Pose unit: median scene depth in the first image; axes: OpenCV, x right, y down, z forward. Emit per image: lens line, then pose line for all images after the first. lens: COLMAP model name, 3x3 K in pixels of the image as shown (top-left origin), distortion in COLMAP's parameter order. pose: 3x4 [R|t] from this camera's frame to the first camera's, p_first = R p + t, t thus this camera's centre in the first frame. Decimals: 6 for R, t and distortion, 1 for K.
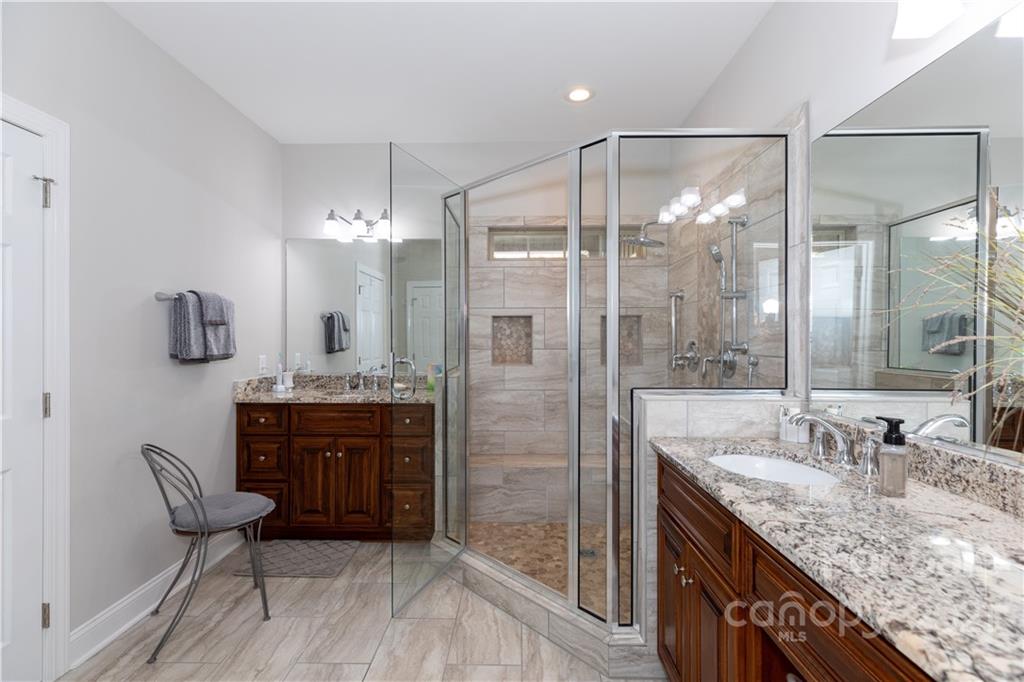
lens RADIAL K [[465.3, 0, 510.6], [0, 465.3, 342.0], [0, 0, 1]] dist [0.004044, 0.000192]
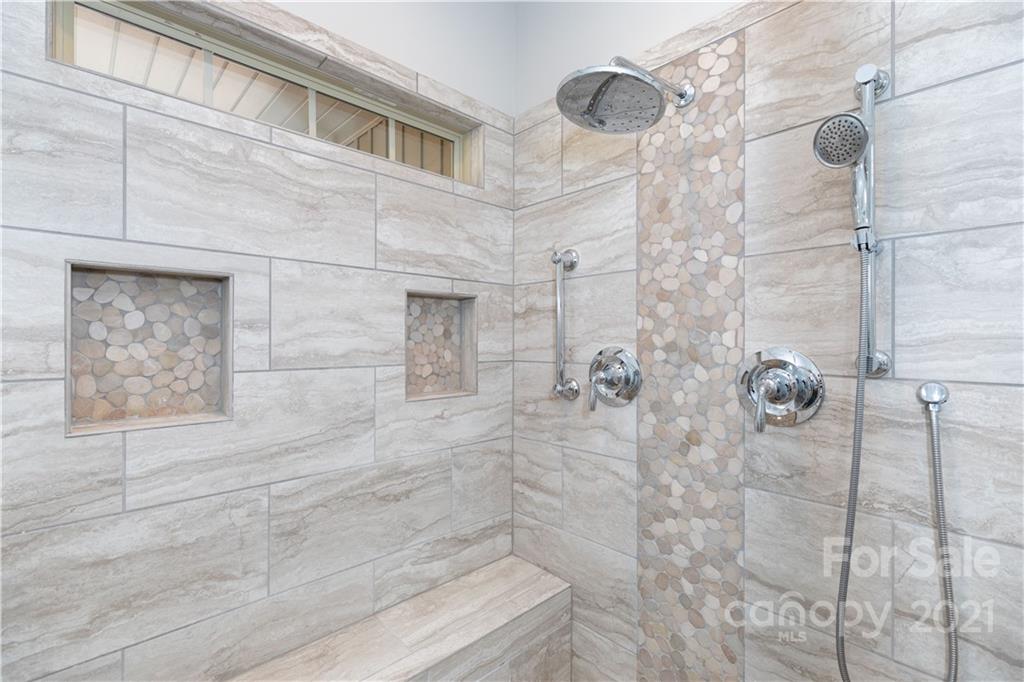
lens RADIAL K [[465.3, 0, 515.9], [0, 465.3, 341.8], [0, 0, 1]] dist [0.004044, 0.000192]
pose [[0.724102, 0.001609, 0.689691, -0.038798], [0.002105, 0.999987, -0.004543, -0.005407], [-0.689690, 0.004741, 0.724089, 0.603033]]
